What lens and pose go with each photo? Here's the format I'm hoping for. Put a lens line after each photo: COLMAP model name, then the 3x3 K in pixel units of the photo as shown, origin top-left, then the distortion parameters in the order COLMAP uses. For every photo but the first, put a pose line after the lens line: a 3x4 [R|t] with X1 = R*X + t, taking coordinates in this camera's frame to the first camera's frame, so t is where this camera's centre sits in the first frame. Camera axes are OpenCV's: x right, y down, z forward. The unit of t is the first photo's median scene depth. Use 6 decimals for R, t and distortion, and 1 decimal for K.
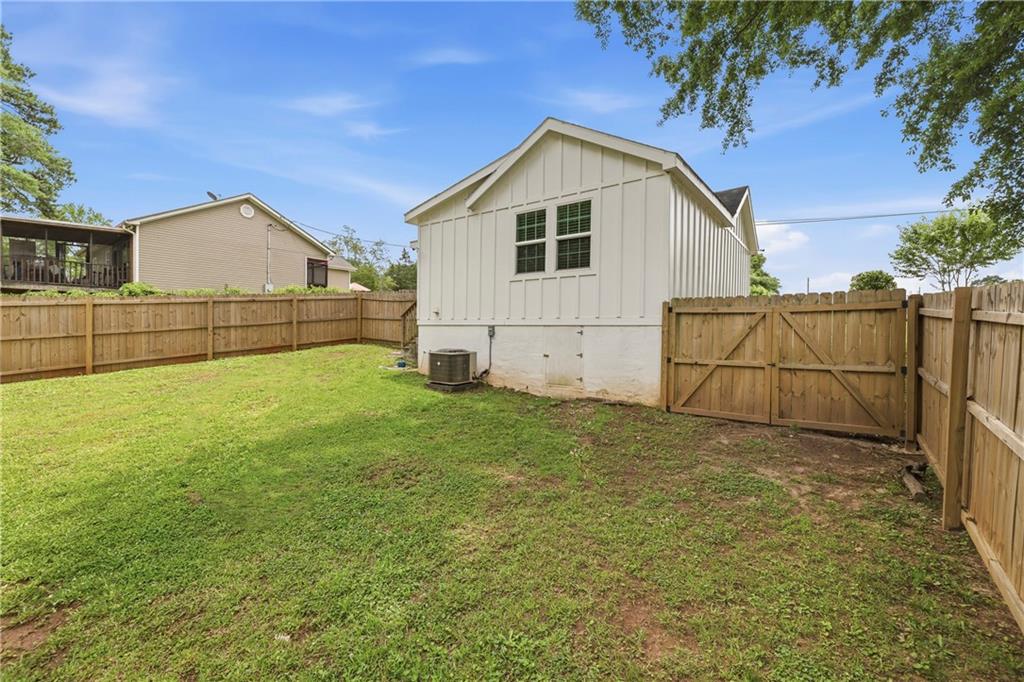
lens RADIAL K [[429.9, 0, 507.0], [0, 429.9, 337.8], [0, 0, 1]] dist [0.000504, 0.000275]
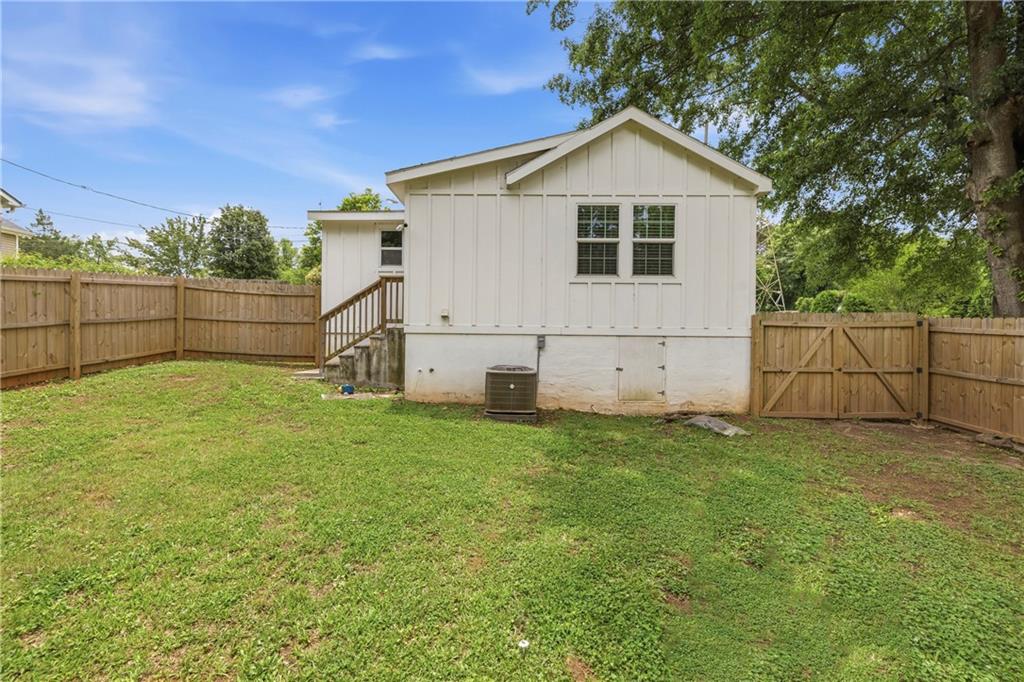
lens RADIAL K [[429.9, 0, 507.0], [0, 429.9, 337.8], [0, 0, 1]] dist [0.000504, 0.000275]
pose [[0.800490, -0.002819, 0.599340, -0.639497], [0.007212, 0.999962, -0.004929, -0.021420], [-0.599303, 0.008268, 0.800480, 0.425979]]
